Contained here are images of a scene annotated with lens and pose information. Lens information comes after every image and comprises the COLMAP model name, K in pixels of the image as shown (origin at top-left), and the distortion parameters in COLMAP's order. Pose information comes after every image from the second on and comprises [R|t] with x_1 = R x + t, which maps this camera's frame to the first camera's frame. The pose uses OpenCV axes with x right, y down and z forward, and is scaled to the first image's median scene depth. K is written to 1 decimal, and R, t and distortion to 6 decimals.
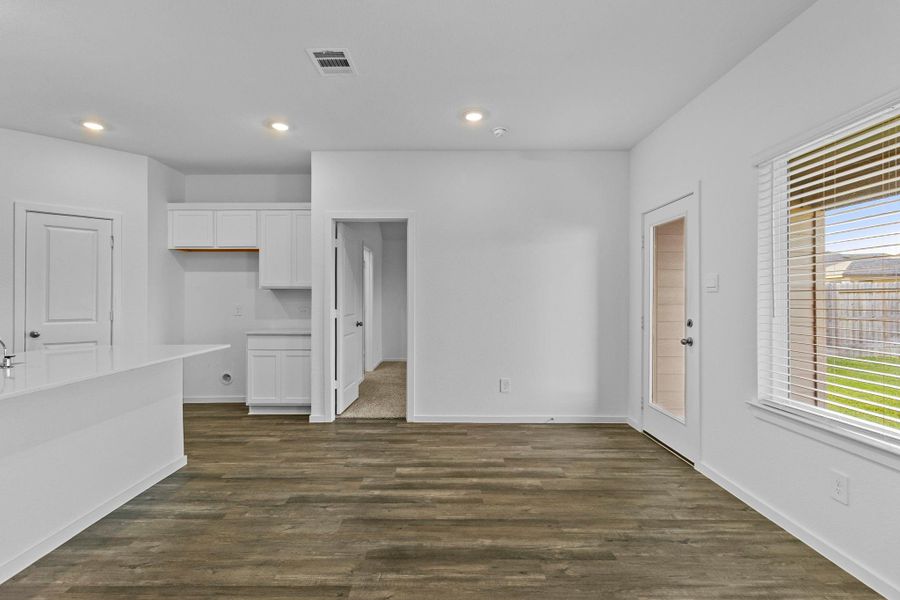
lens RADIAL K [[420.0, 0, 449.9], [0, 420.0, 295.4], [0, 0, 1]] dist [0.000692, 0.000631]
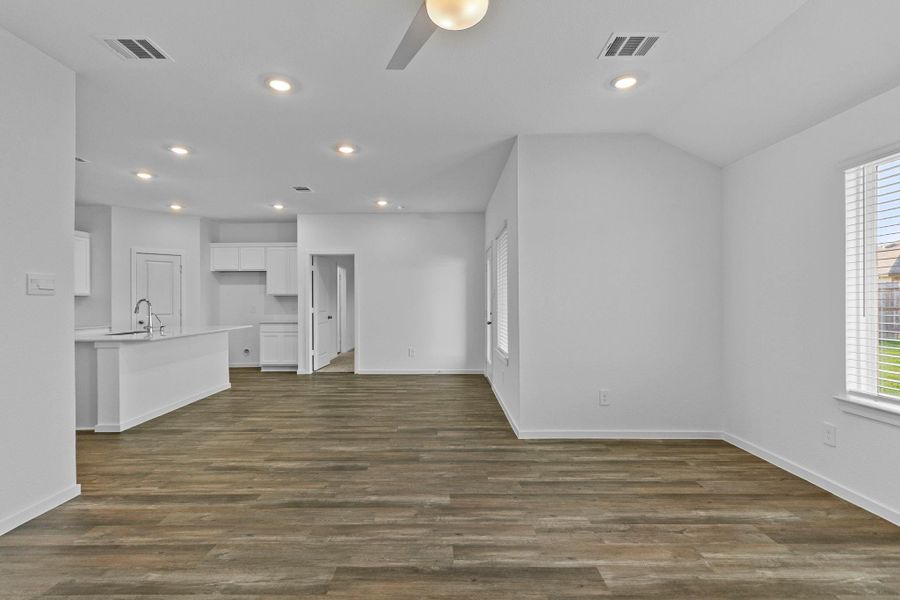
lens RADIAL K [[420.0, 0, 452.0], [0, 420.0, 299.1], [0, 0, 1]] dist [0.000692, 0.000631]
pose [[0.999983, -0.004611, -0.003620, 0.350916], [0.004618, 0.999987, 0.001979, -0.002696], [0.003610, -0.001995, 0.999991, -0.813865]]
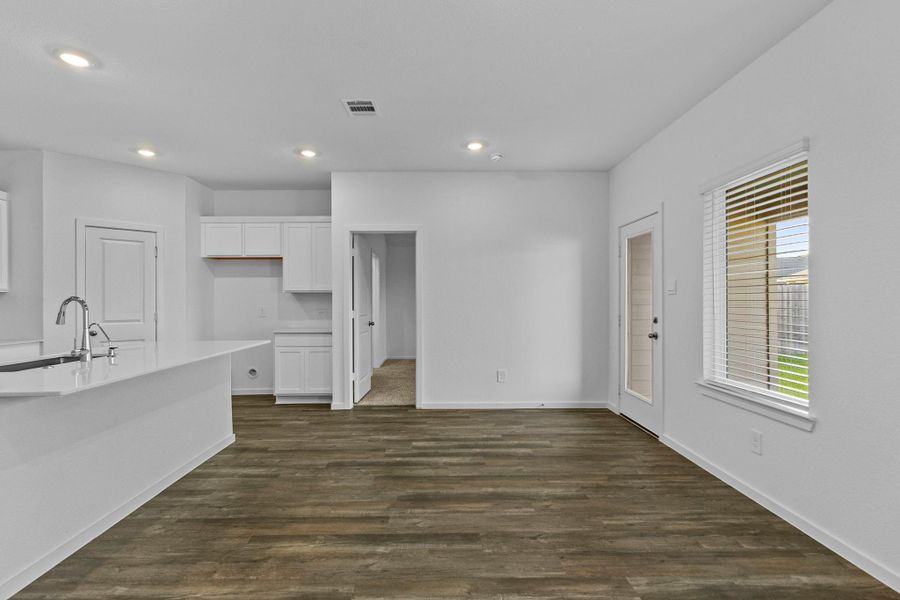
lens RADIAL K [[420.0, 0, 449.5], [0, 420.0, 300.1], [0, 0, 1]] dist [0.000692, 0.000631]
pose [[0.999909, -0.004366, 0.012740, -0.029728], [0.004287, 0.999972, 0.006190, -0.001540], [-0.012767, -0.006135, 0.999900, -0.170720]]
